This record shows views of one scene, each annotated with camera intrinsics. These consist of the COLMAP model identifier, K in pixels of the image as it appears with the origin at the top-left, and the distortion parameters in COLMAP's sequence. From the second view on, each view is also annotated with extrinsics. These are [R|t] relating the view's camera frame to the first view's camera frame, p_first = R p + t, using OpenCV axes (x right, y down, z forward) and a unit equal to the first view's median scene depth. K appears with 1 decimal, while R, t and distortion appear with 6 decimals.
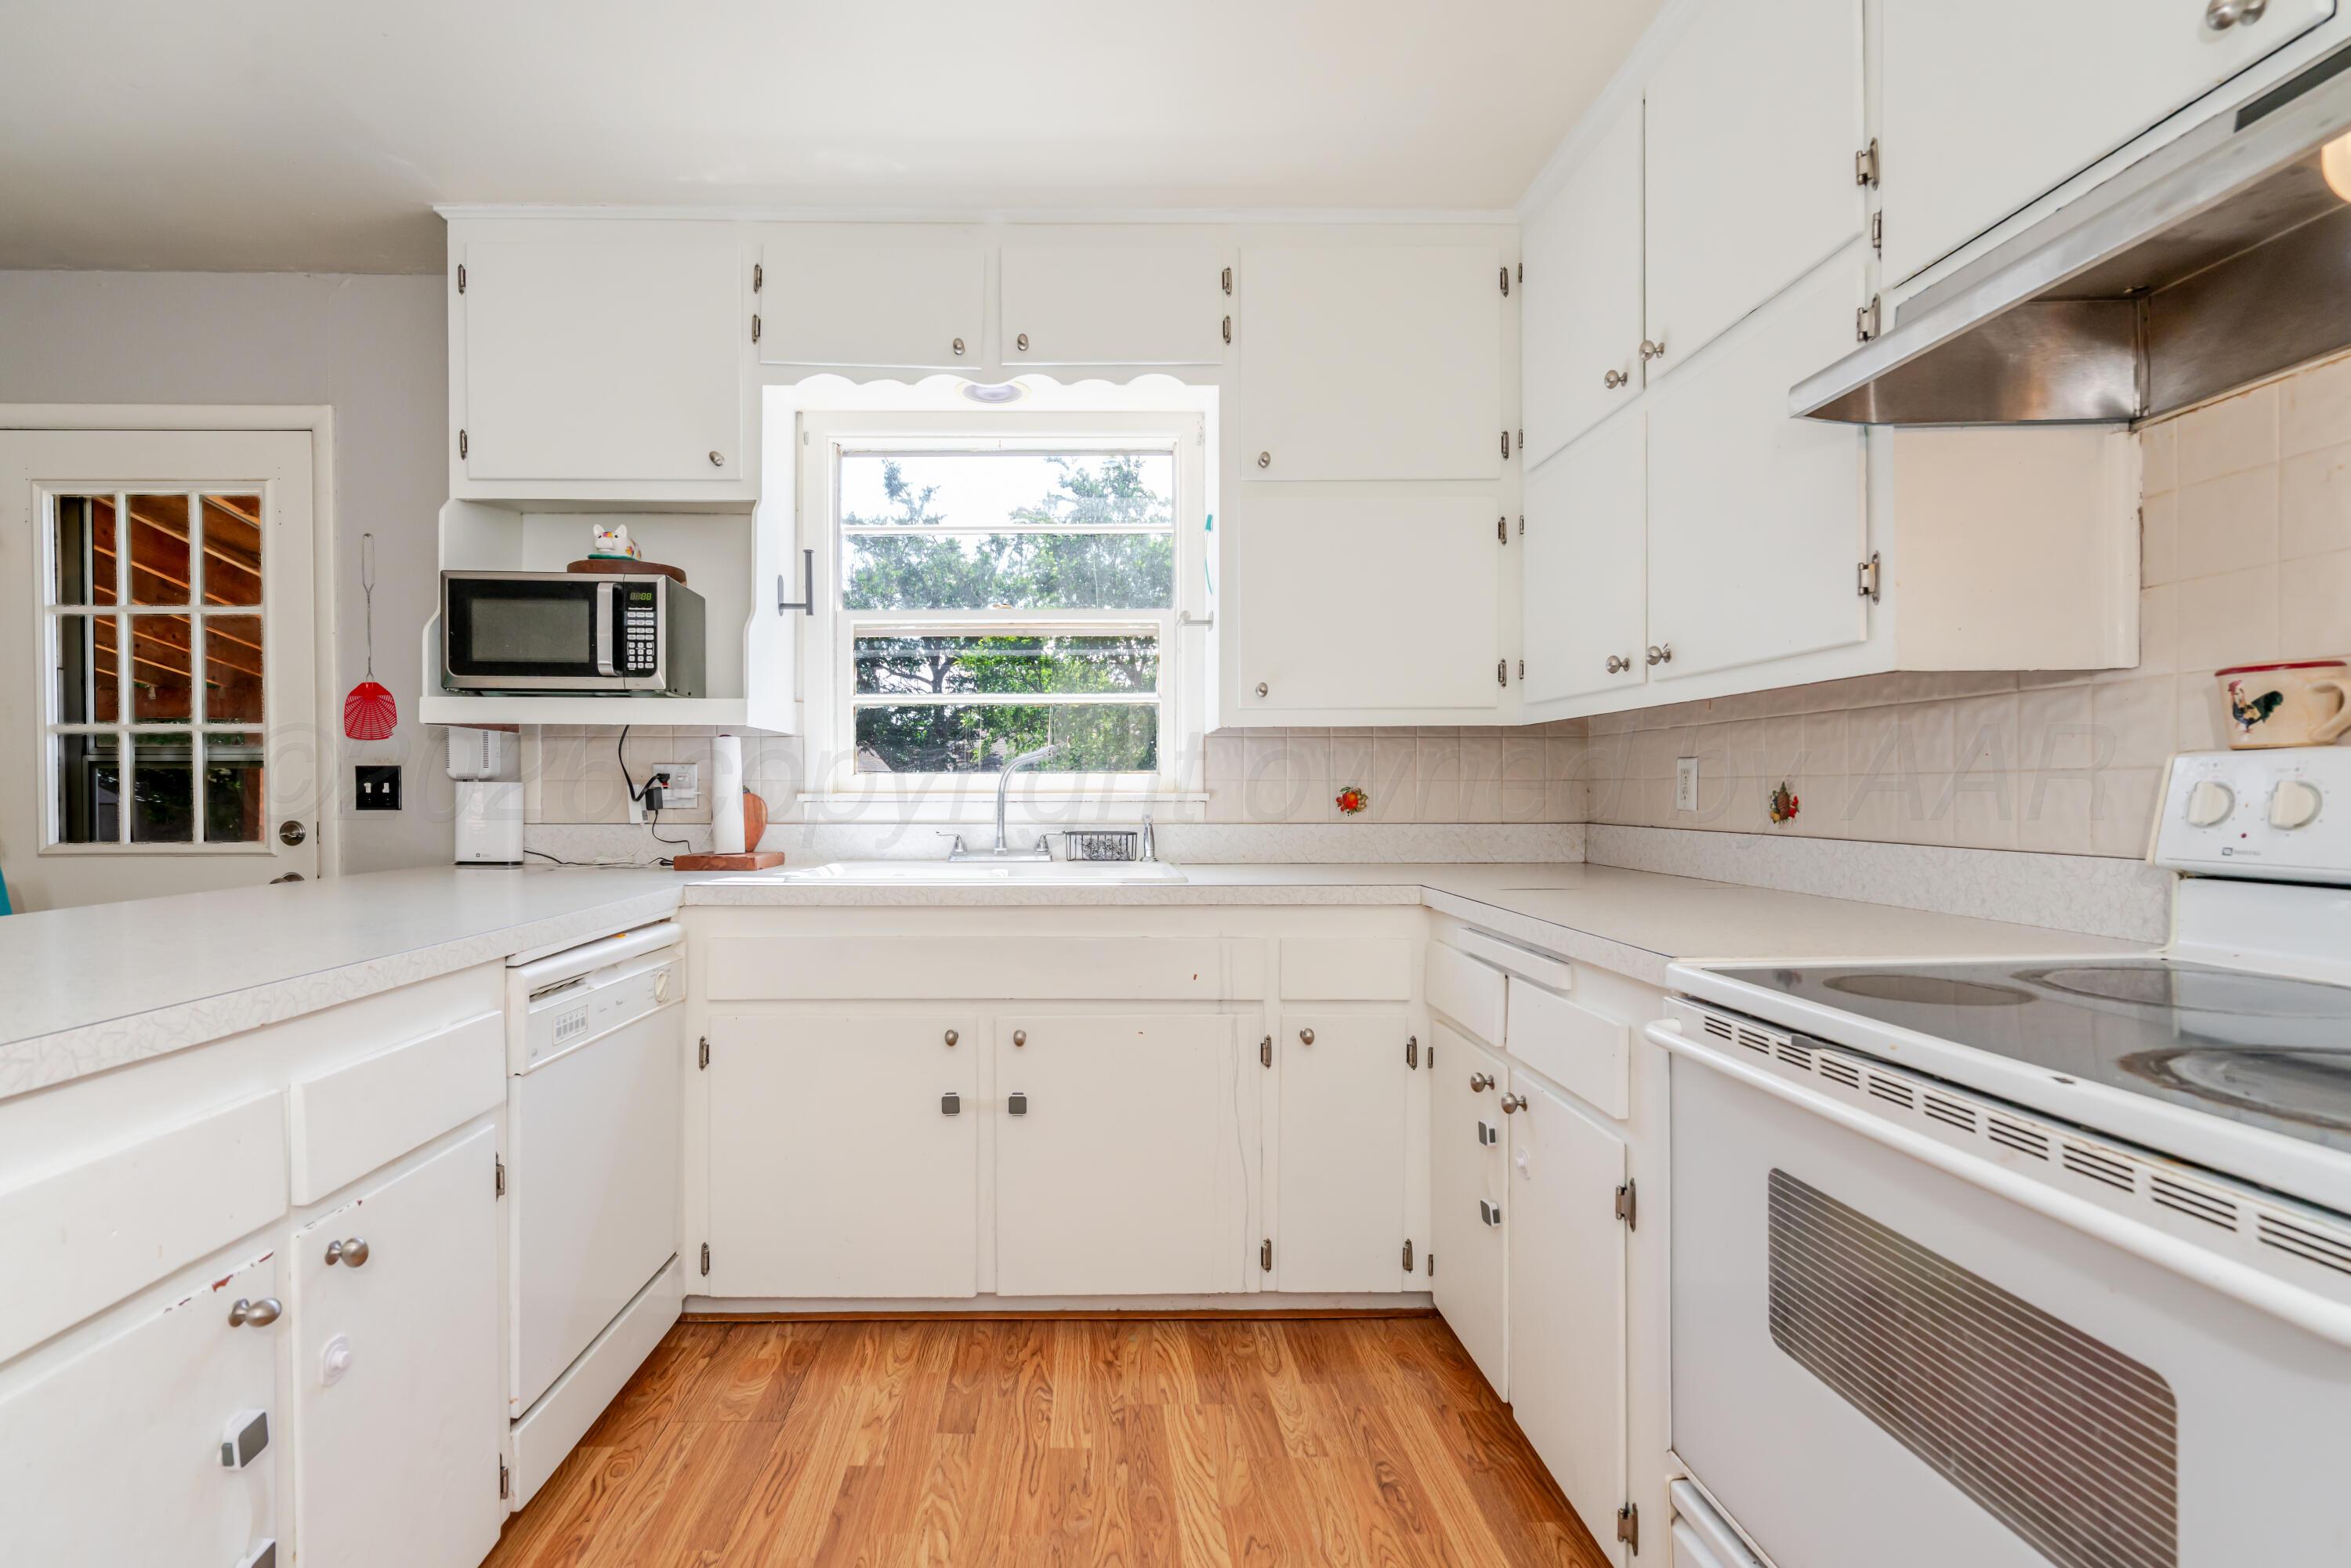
lens RADIAL K [[1100.0, 0, 1086.3], [0, 1100.0, 792.5], [0, 0, 1]] dist [-0.000640, 0.000995]
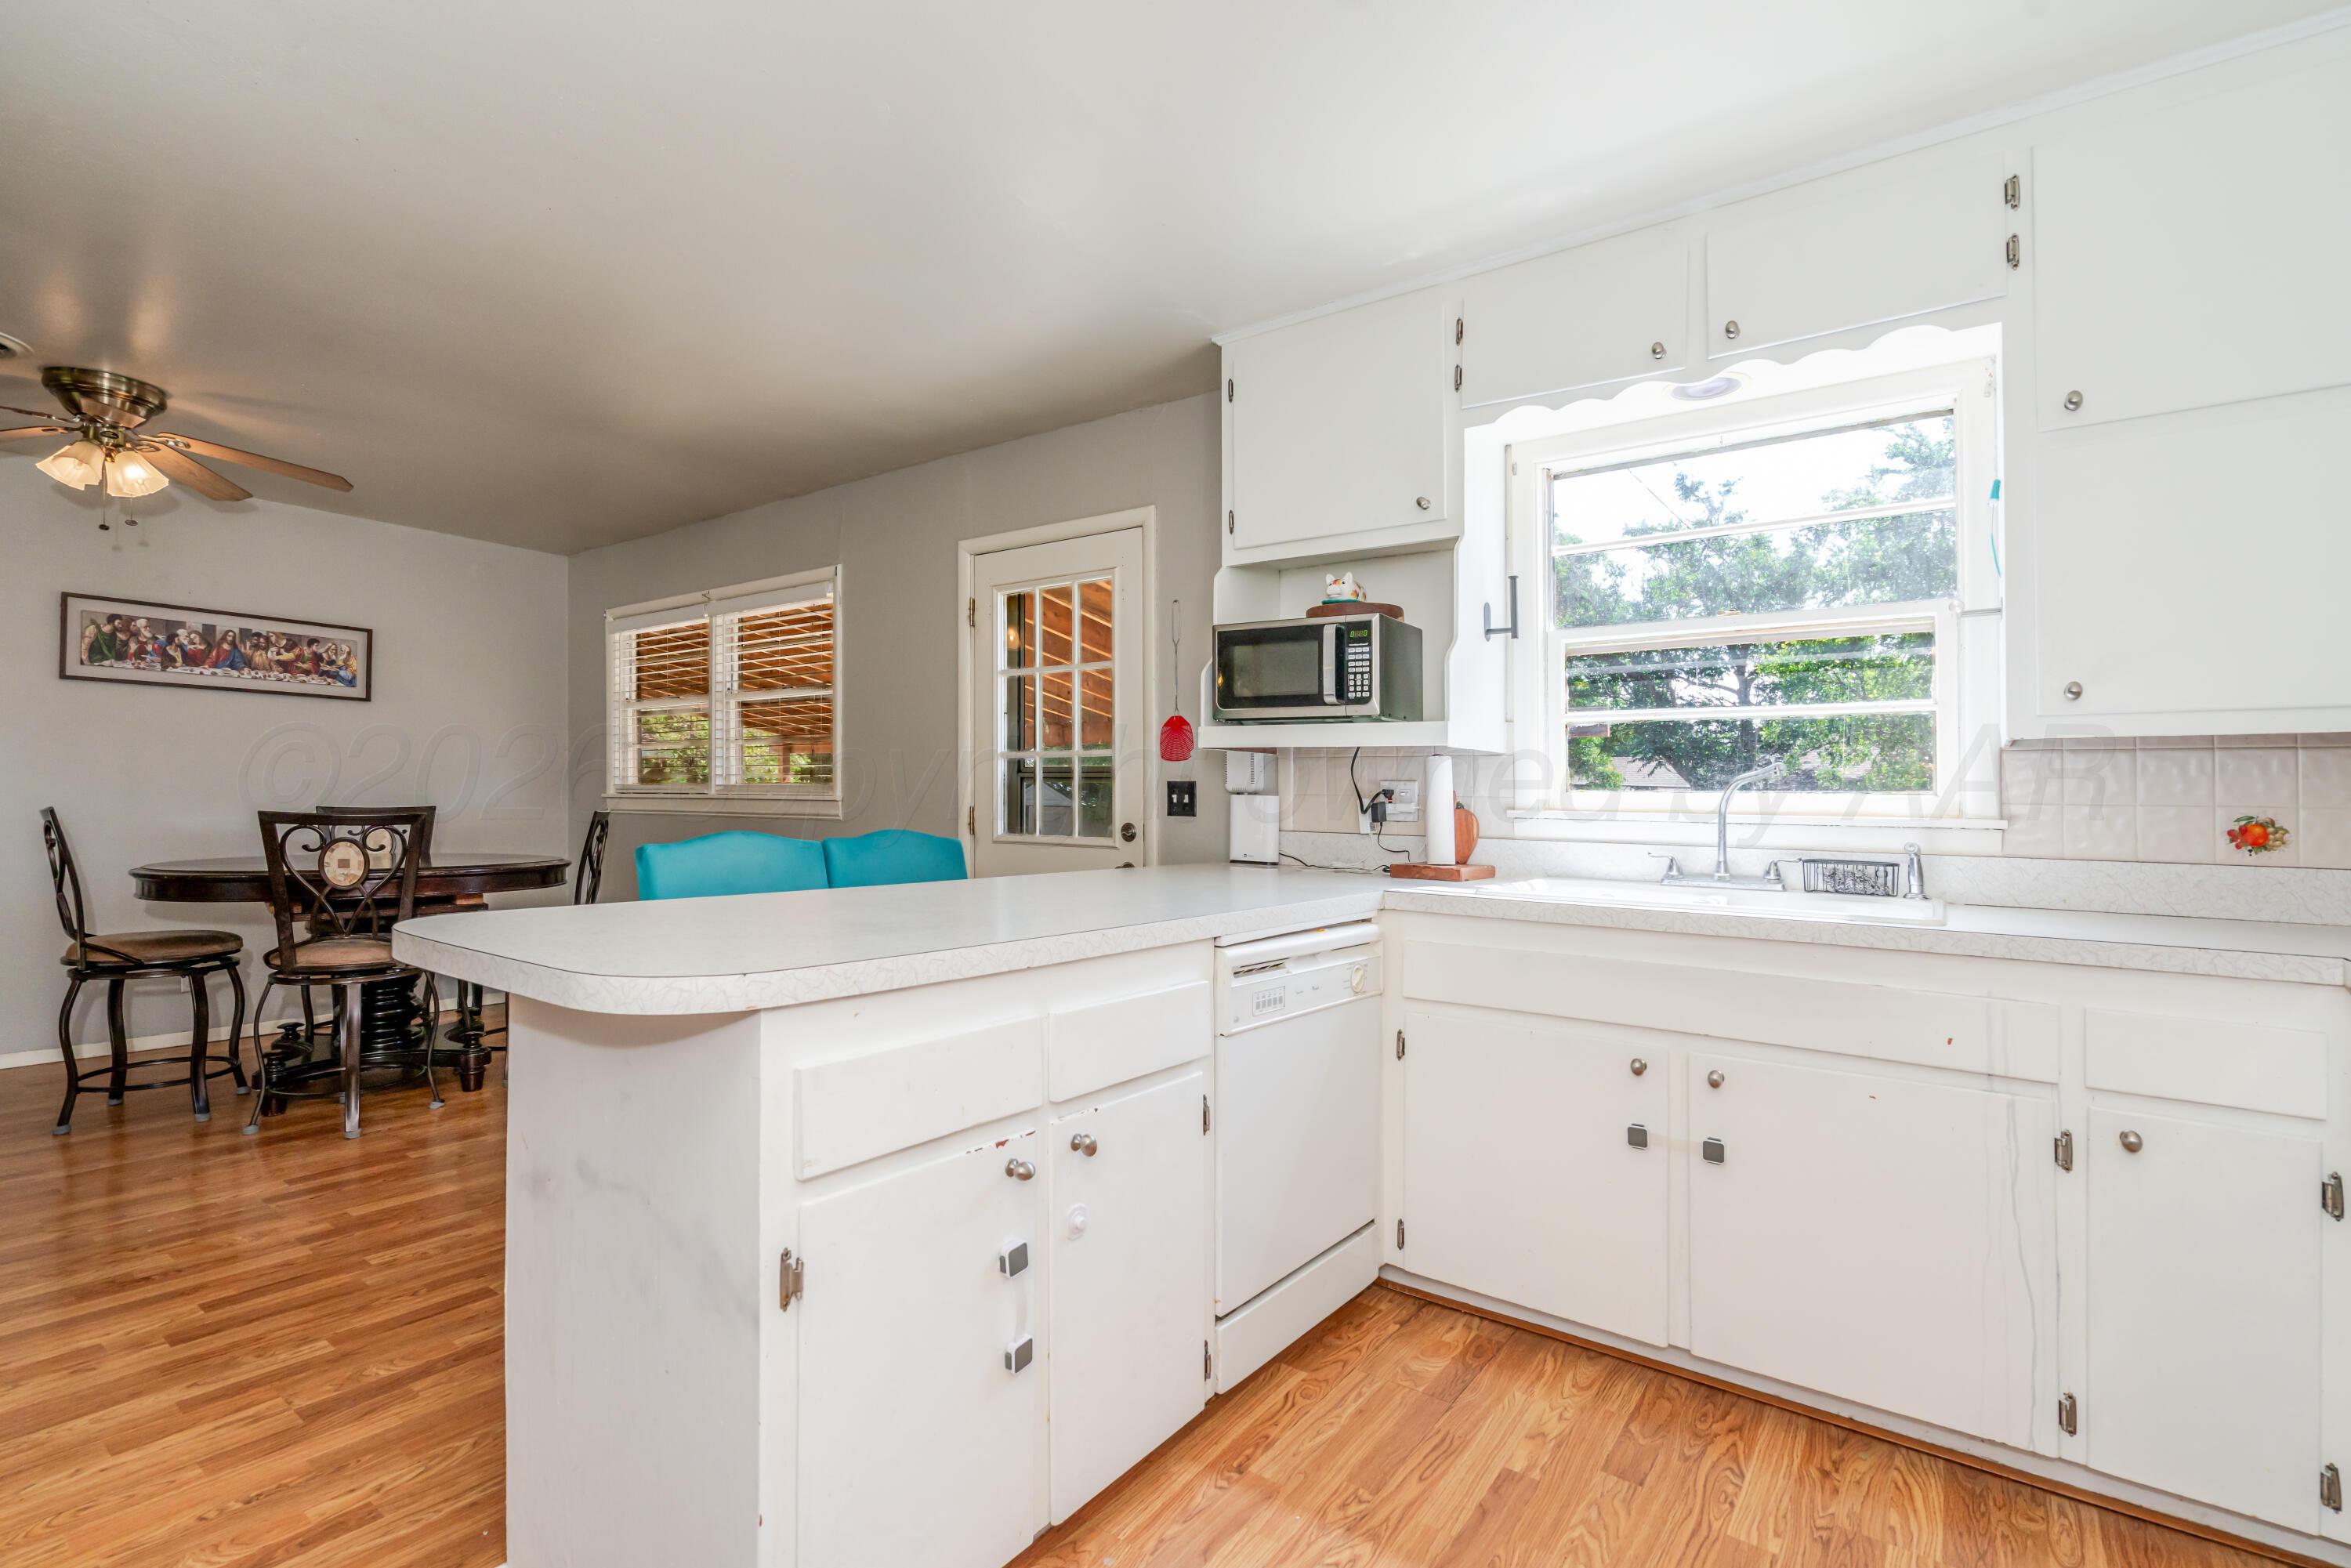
lens RADIAL K [[1073.8, 0, 1175.5], [0, 1073.8, 784.0], [0, 0, 1]] dist [-0.000378, 0.001468]
pose [[0.802141, 0.005927, -0.597105, 0.106932], [-0.018554, 0.999715, -0.015000, -0.002899], [0.596846, 0.023111, 0.802023, -0.000309]]
